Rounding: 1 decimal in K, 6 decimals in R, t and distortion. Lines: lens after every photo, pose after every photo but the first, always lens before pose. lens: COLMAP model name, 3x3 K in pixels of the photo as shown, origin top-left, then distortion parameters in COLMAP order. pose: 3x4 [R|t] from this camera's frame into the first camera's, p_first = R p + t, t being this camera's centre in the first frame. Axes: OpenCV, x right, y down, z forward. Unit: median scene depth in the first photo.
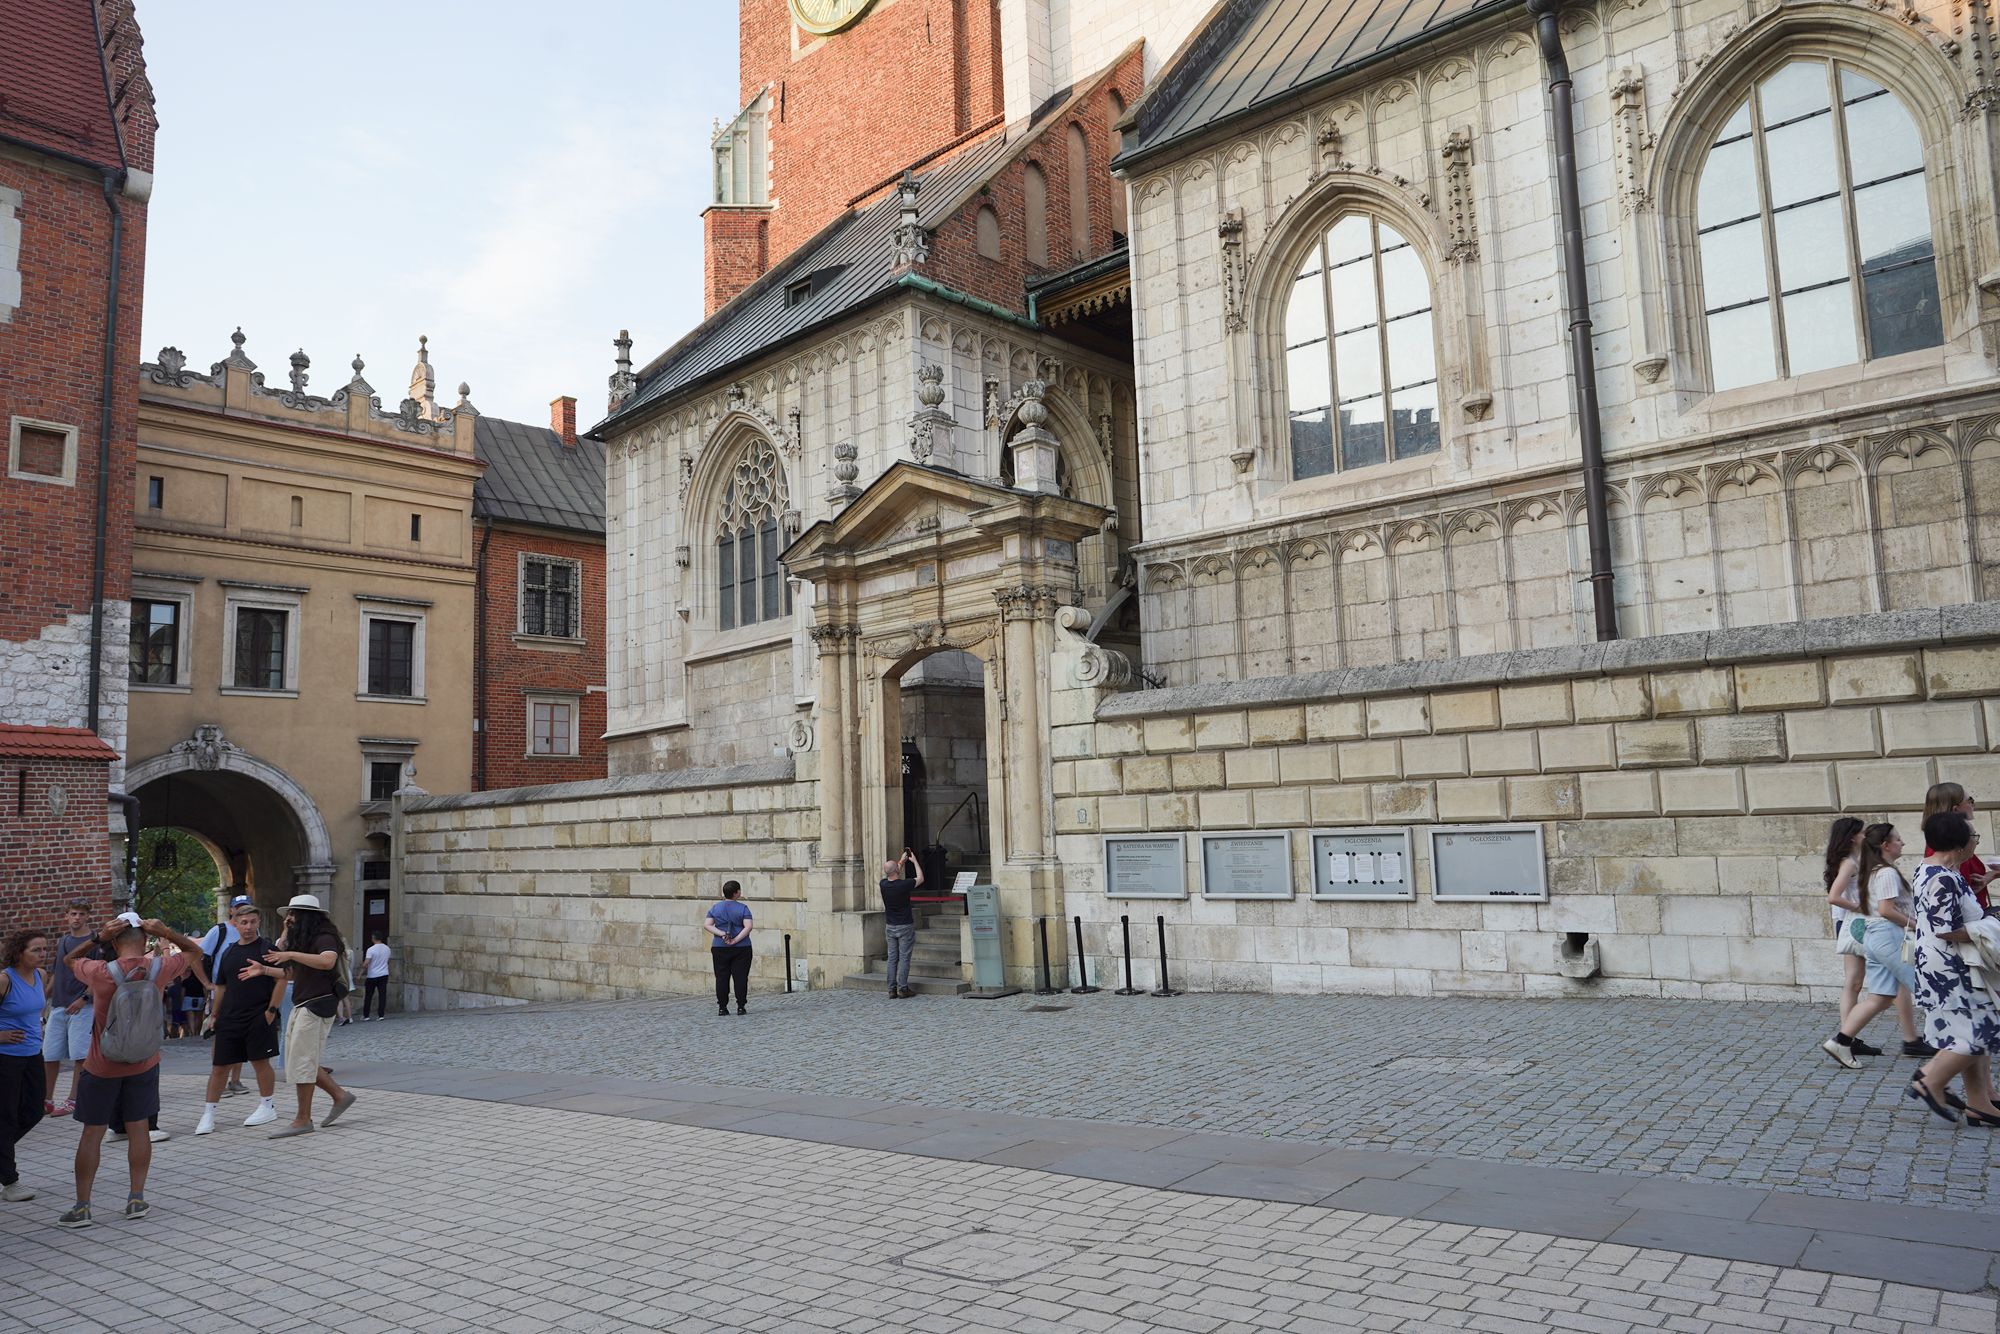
lens RADIAL K [[1312.0, 0, 994.8], [0, 1312.0, 669.3], [0, 0, 1]] dist [-0.023682, 0.026075]
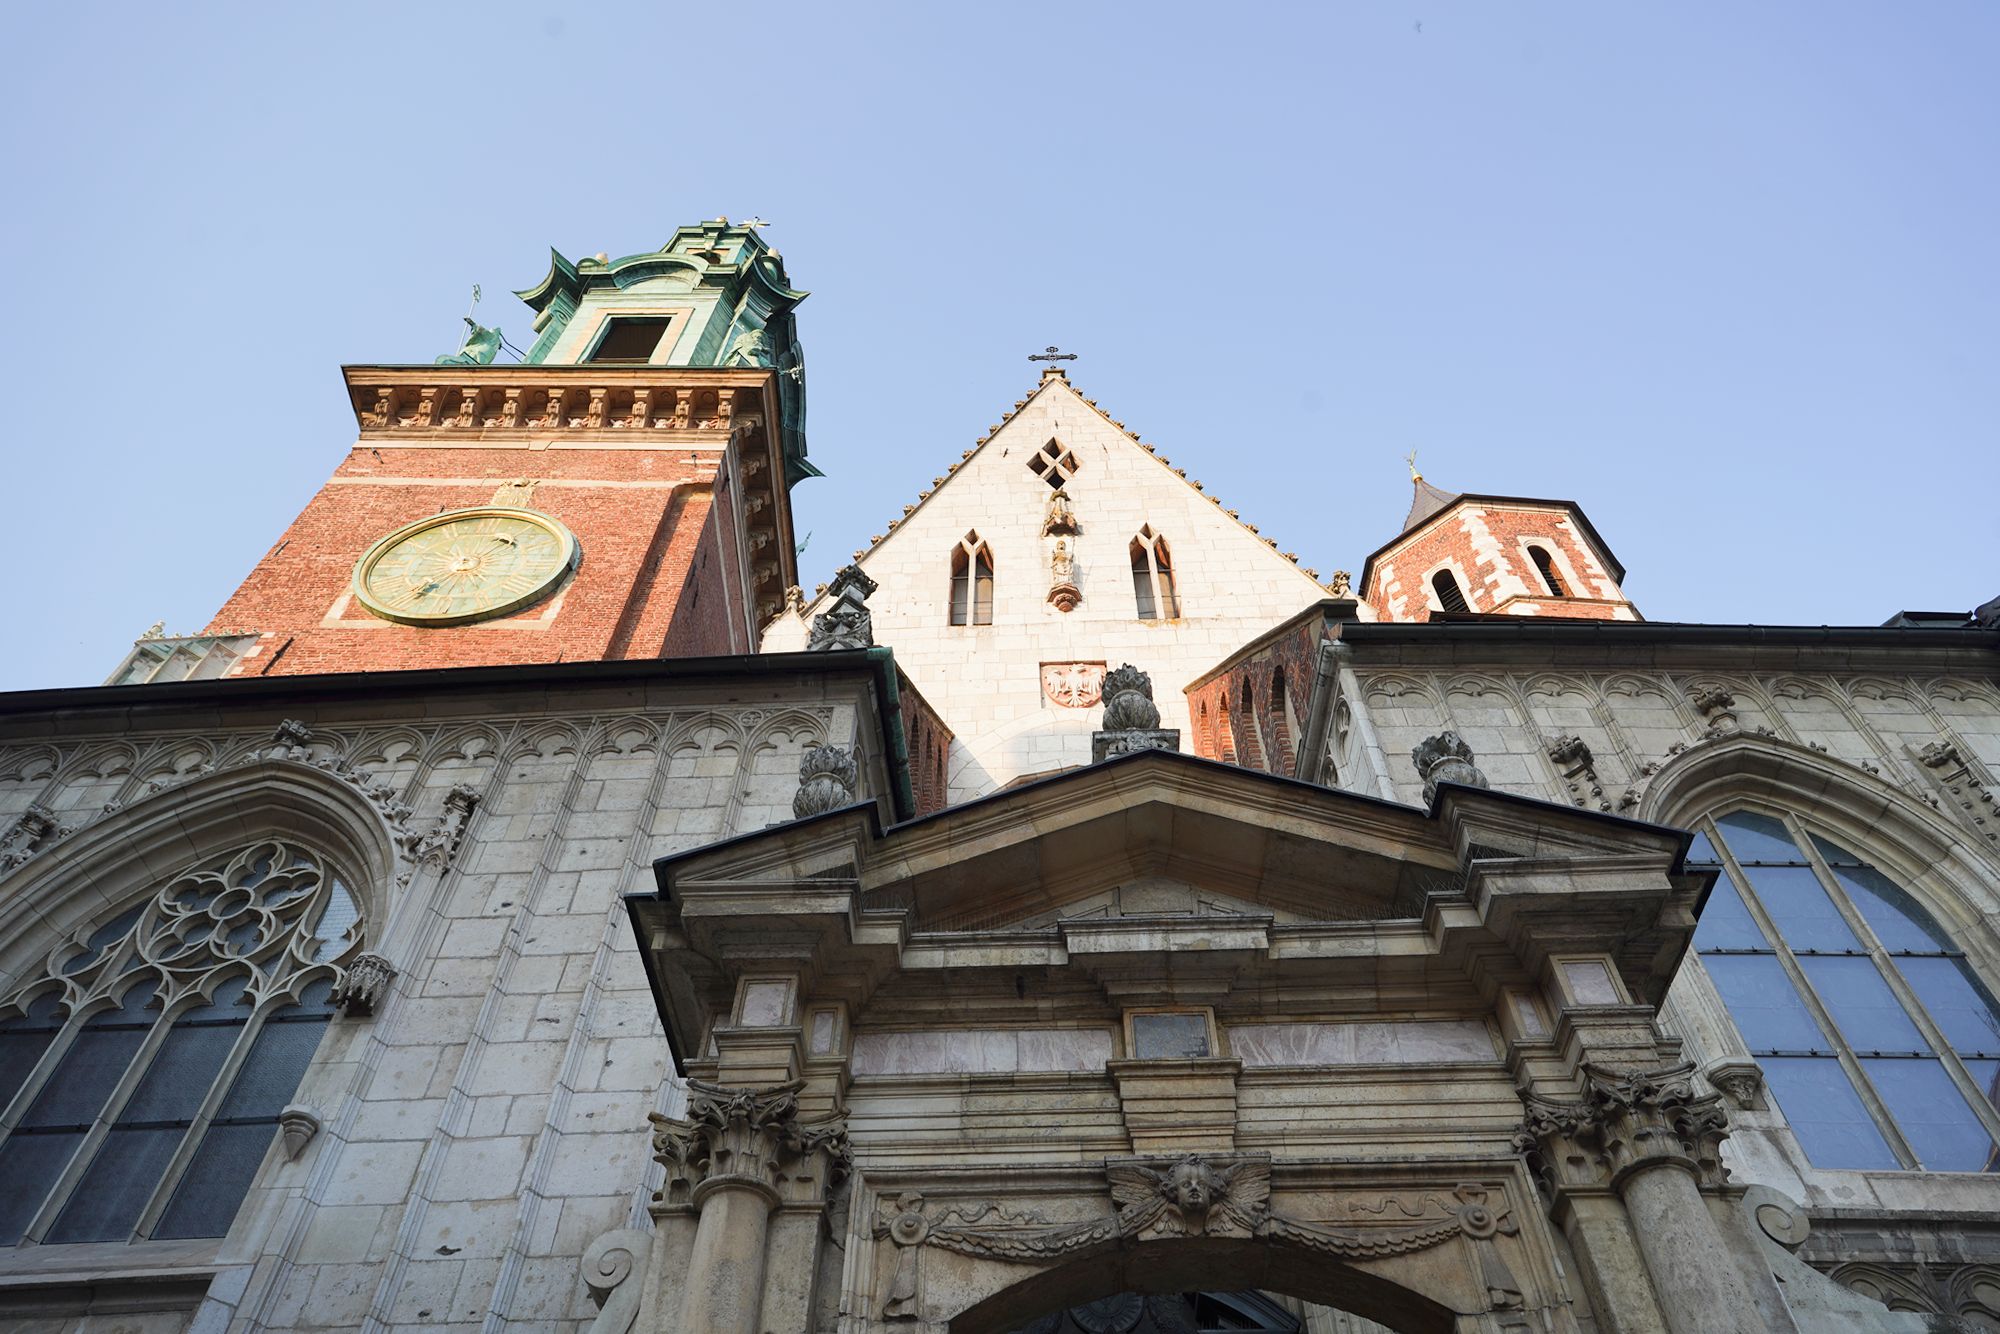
lens RADIAL K [[1329.0, 0, 996.5], [0, 1329.0, 676.8], [0, 0, 1]] dist [-0.028164, 0.023796]
pose [[0.758318, 0.540121, 0.364997, -0.215904], [-0.107135, 0.655557, -0.747507, 0.106098], [-0.643021, 0.527745, 0.554987, 0.645749]]
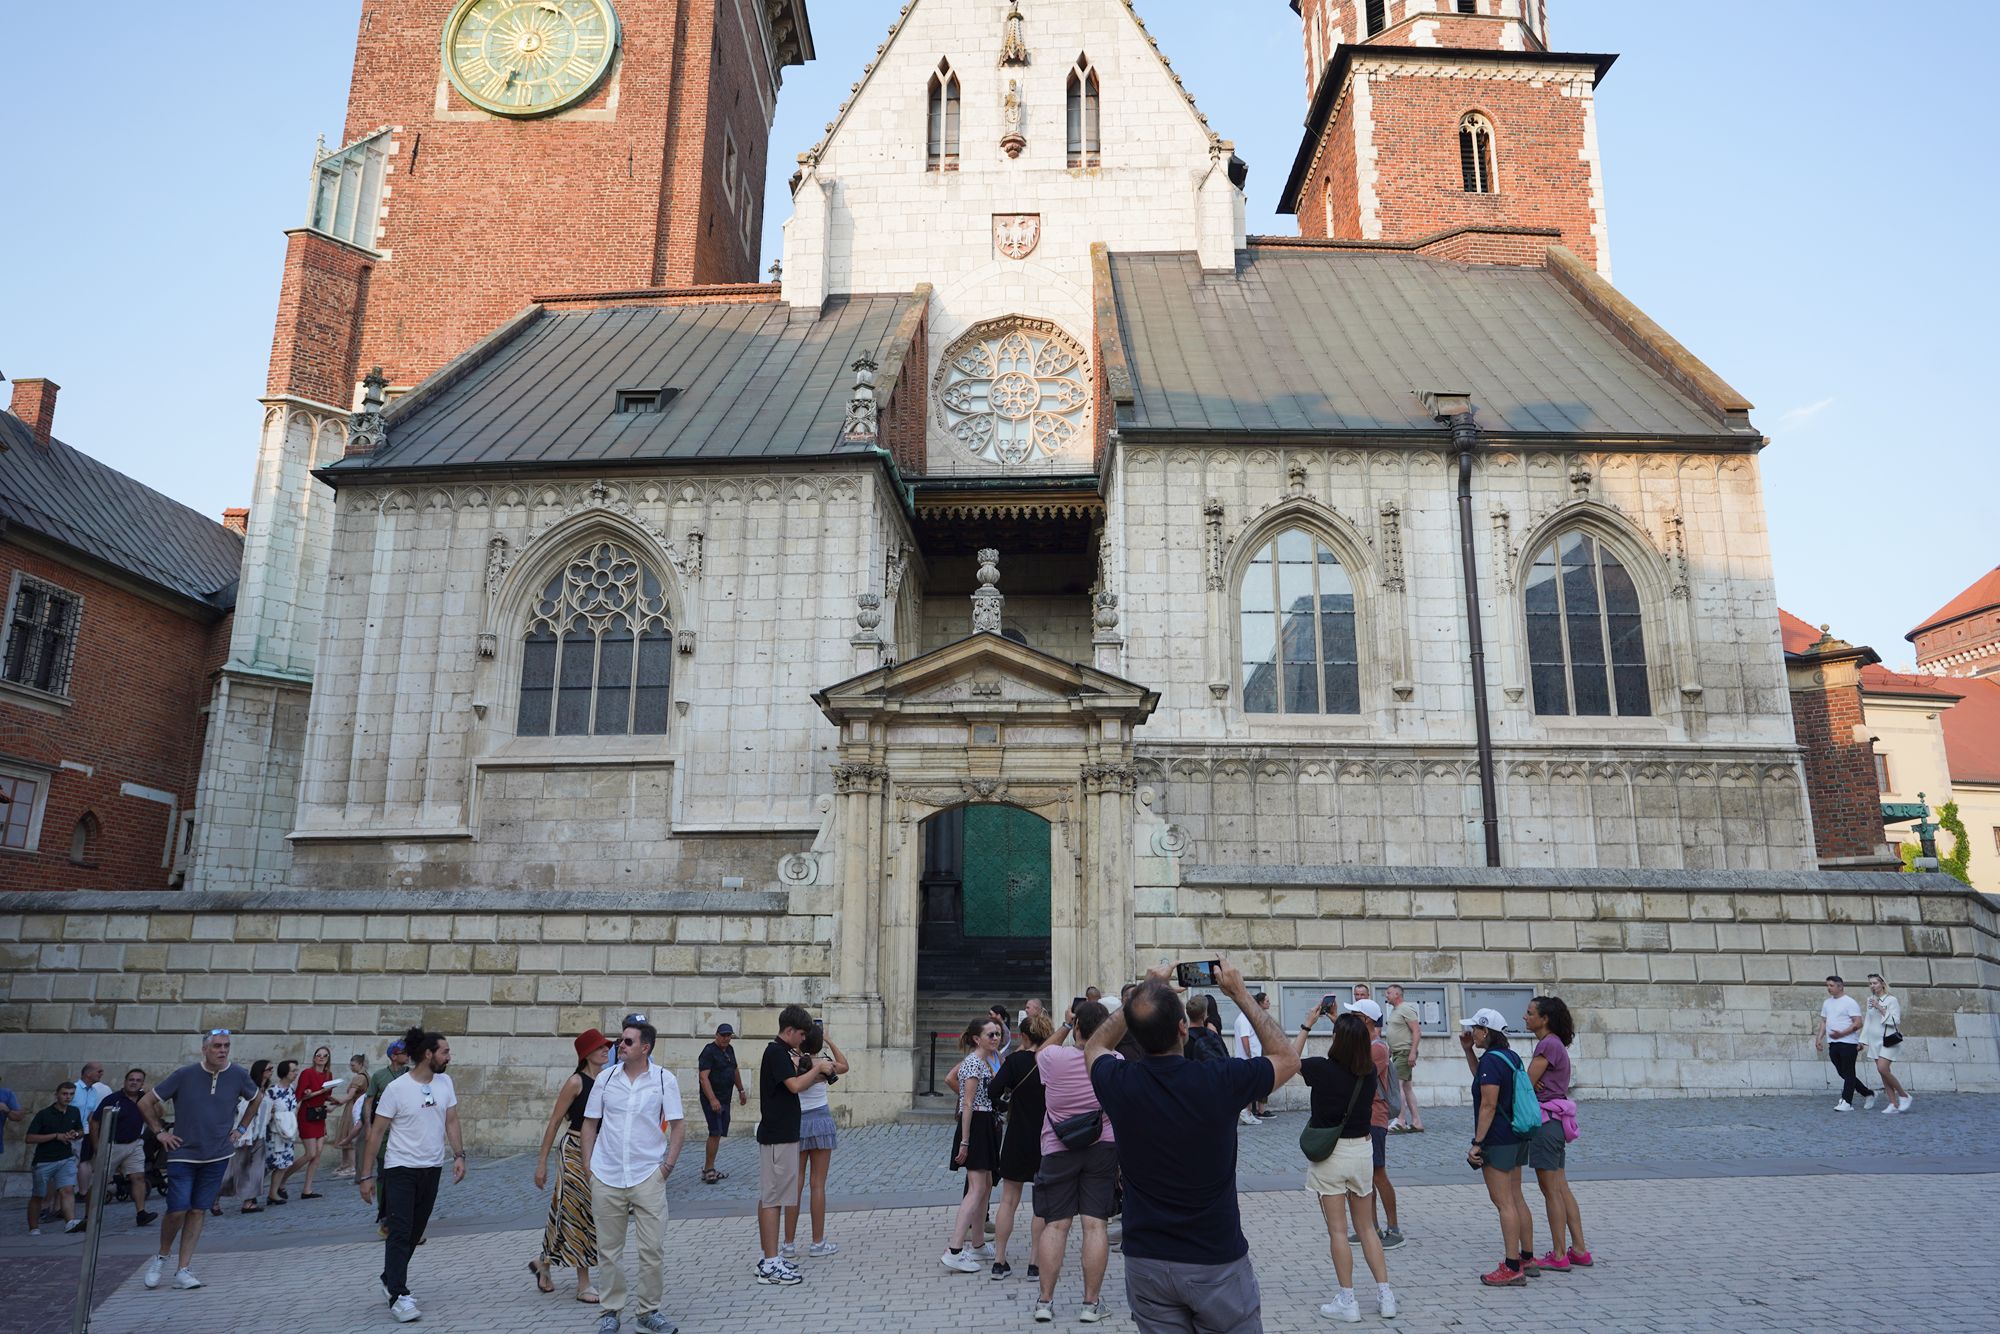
lens RADIAL K [[1316.7, 0, 989.6], [0, 1316.7, 668.5], [0, 0, 1]] dist [-0.025484, 0.024640]
pose [[0.768059, 0.193151, 0.610555, -0.602687], [-0.110697, 0.979121, -0.170494, 0.050129], [-0.630738, 0.063363, 0.773404, 0.113654]]
